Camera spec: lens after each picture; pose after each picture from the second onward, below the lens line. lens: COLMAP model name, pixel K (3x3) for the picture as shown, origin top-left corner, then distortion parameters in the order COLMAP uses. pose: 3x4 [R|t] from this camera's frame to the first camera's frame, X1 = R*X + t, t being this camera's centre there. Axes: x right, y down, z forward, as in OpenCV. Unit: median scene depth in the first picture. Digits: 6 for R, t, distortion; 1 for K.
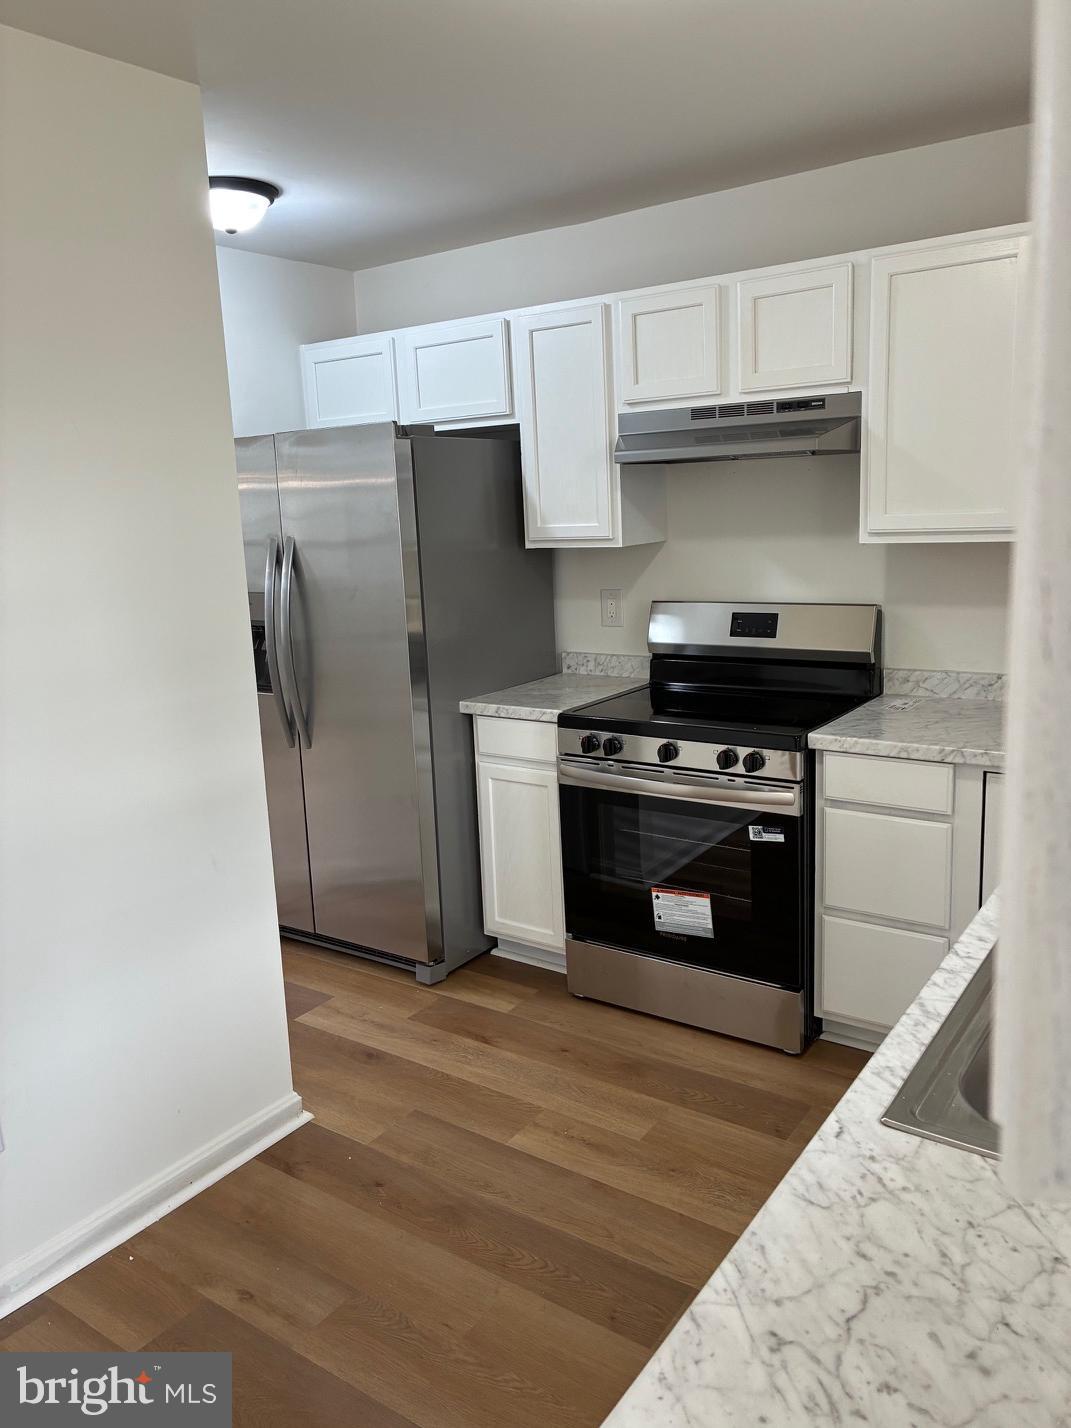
lens RADIAL K [[1077.5, 0, 536.9], [0, 1077.5, 709.8], [0, 0, 1]] dist [0.048349, -0.061887]
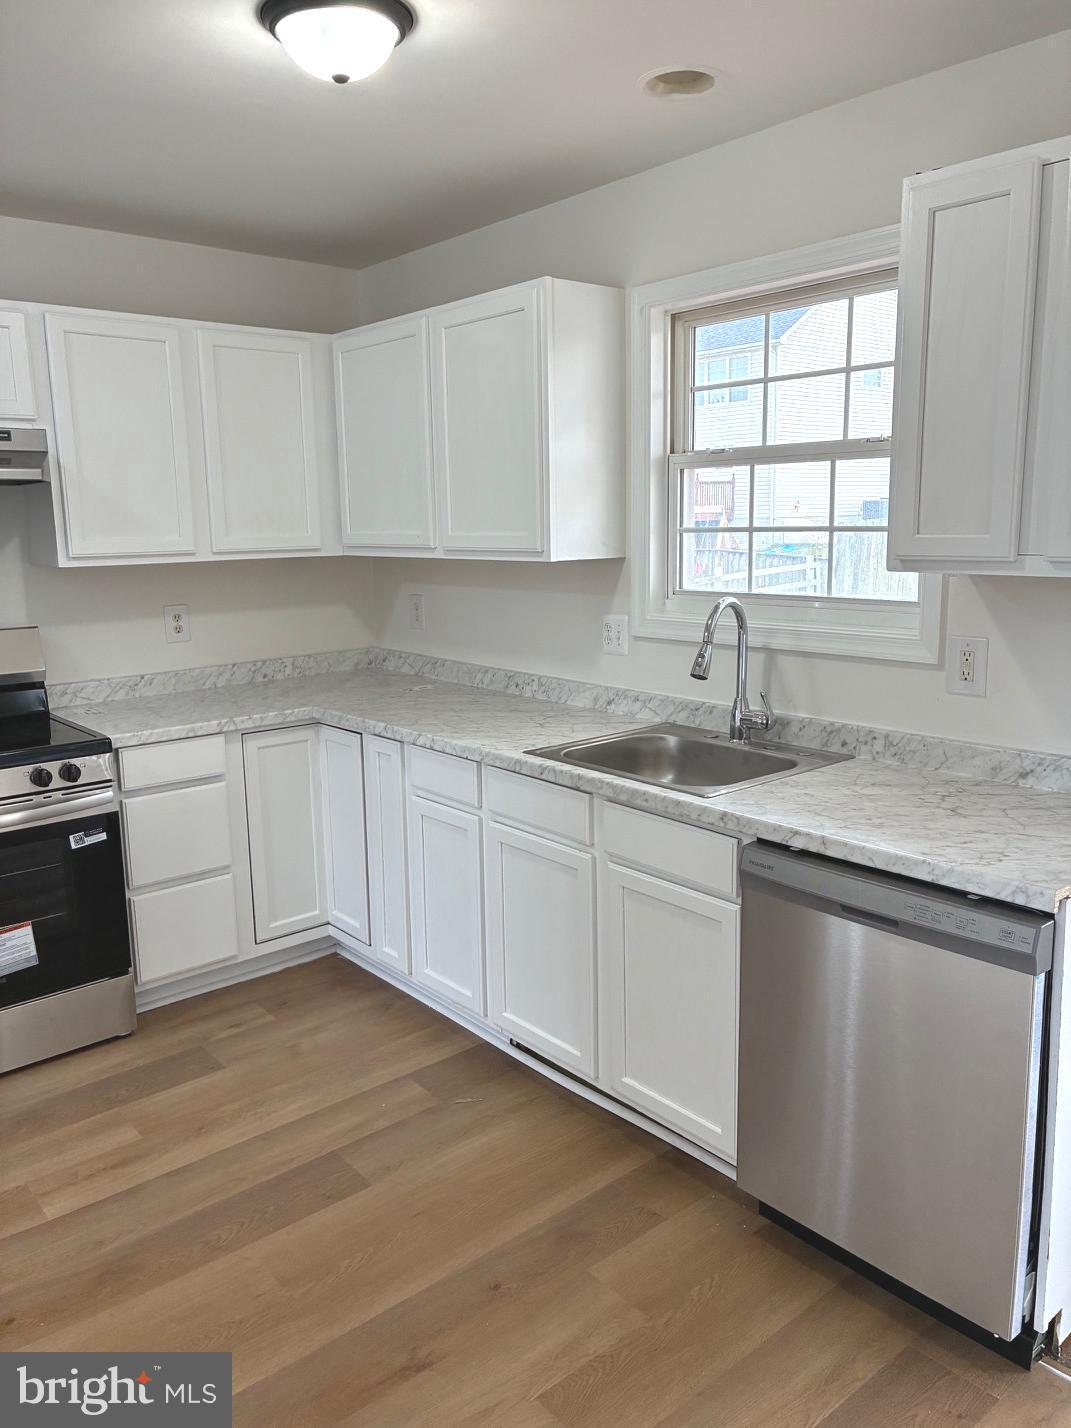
lens RADIAL K [[1077.5, 0, 540.3], [0, 1077.5, 716.4], [0, 0, 1]] dist [0.048349, -0.061887]
pose [[0.252119, -0.140549, 0.957435, -0.649752], [0.193465, 0.976743, 0.092439, -0.013170], [-0.948160, 0.161924, 0.273447, 0.259373]]
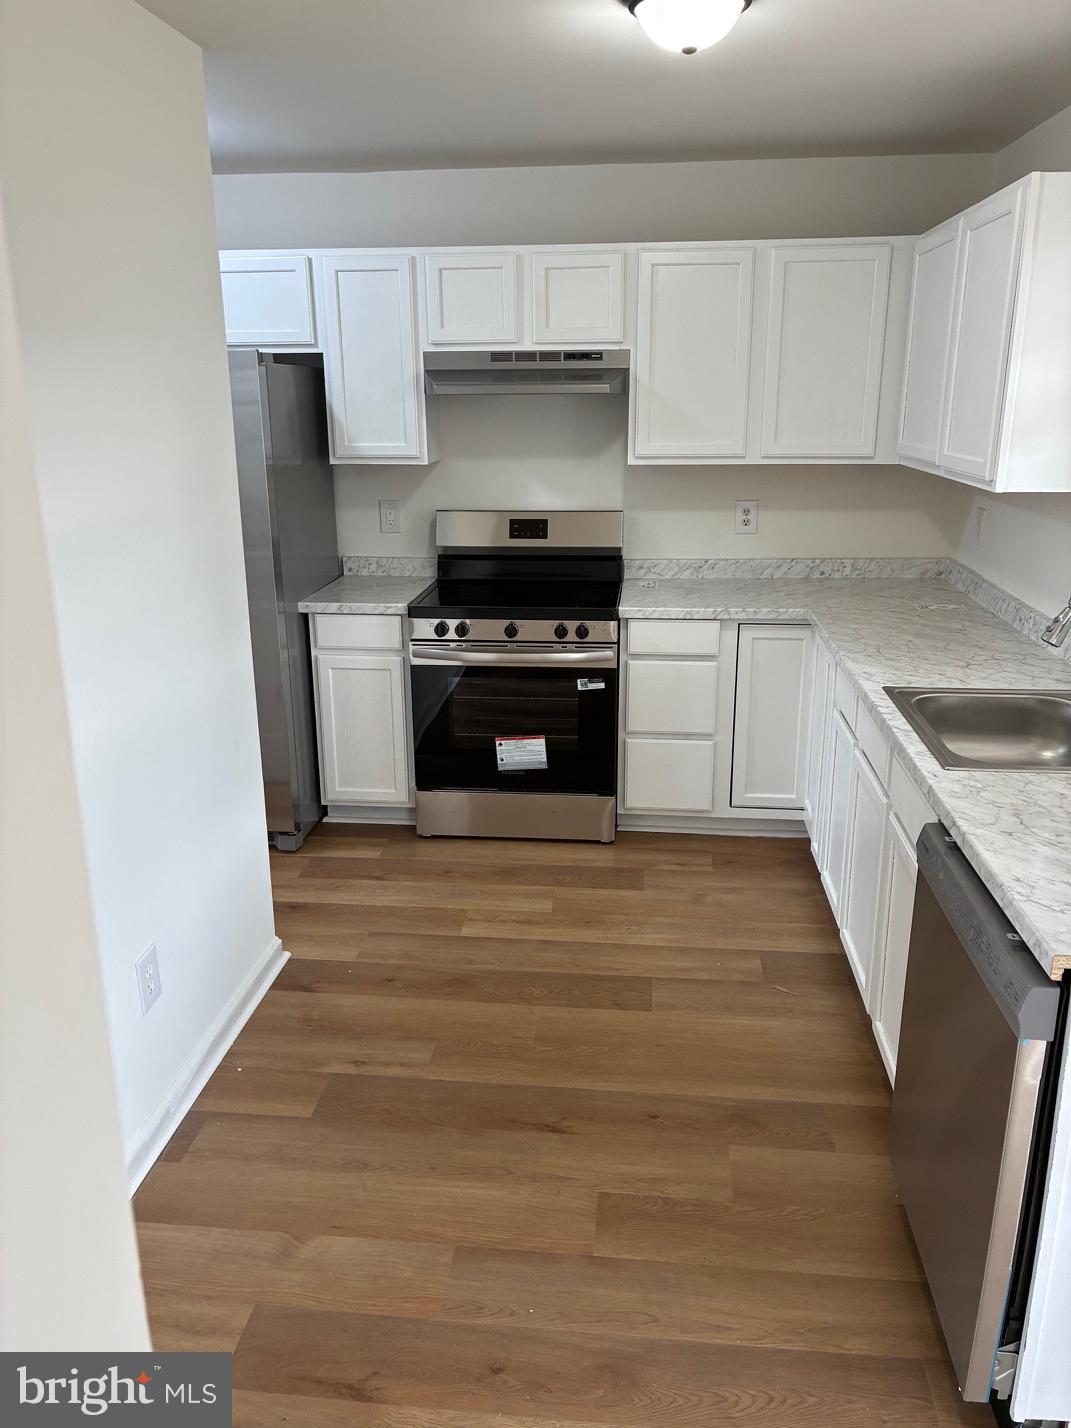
lens RADIAL K [[1077.5, 0, 536.6], [0, 1077.5, 714.4], [0, 0, 1]] dist [0.048349, -0.061887]
pose [[0.873103, -0.106481, 0.475765, -0.472653], [0.064248, 0.992477, 0.104221, 0.007688], [-0.483284, -0.060429, 0.873376, -0.139869]]
